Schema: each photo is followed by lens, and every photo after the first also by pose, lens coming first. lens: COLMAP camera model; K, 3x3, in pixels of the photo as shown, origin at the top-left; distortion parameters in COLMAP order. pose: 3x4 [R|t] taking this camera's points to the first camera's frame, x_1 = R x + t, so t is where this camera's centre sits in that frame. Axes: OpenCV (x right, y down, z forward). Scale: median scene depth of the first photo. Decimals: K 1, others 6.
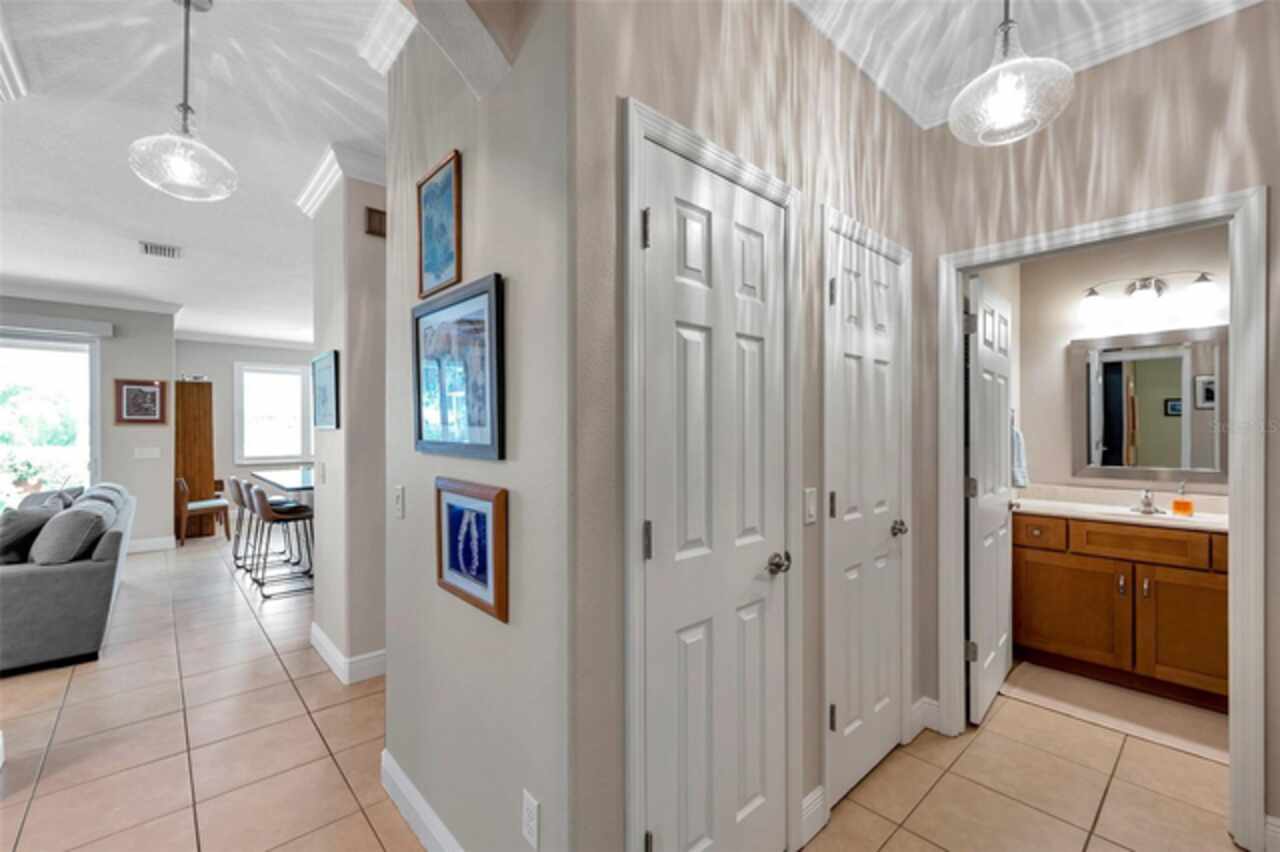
lens RADIAL K [[534.3, 0, 631.9], [0, 534.3, 431.3], [0, 0, 1]] dist [0.001443, 0.000200]
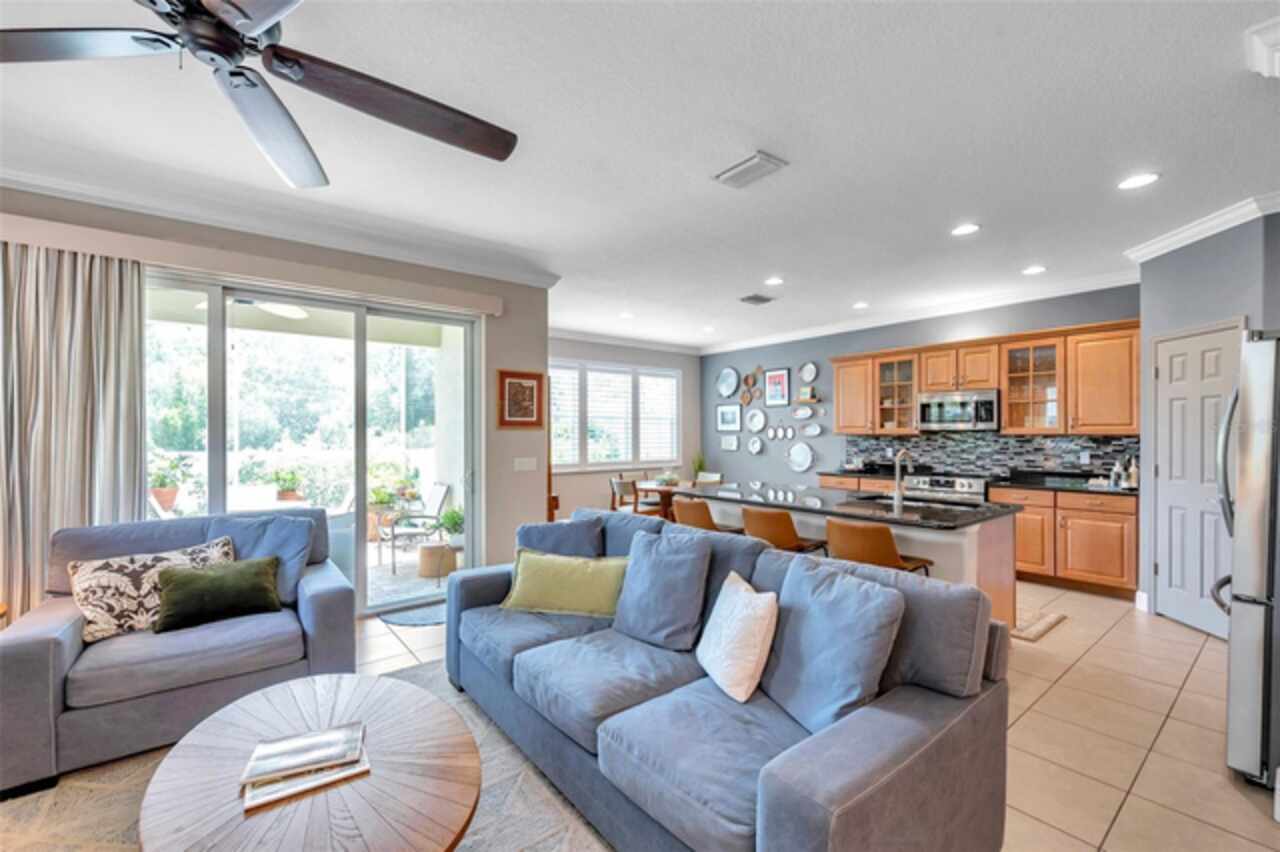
lens RADIAL K [[534.3, 0, 650.0], [0, 534.3, 428.2], [0, 0, 1]] dist [0.001443, 0.000200]
pose [[0.997534, -0.007394, -0.069791, -0.653366], [0.006605, 0.999912, -0.011521, -0.002068], [0.069870, 0.011032, 0.997495, 0.224061]]
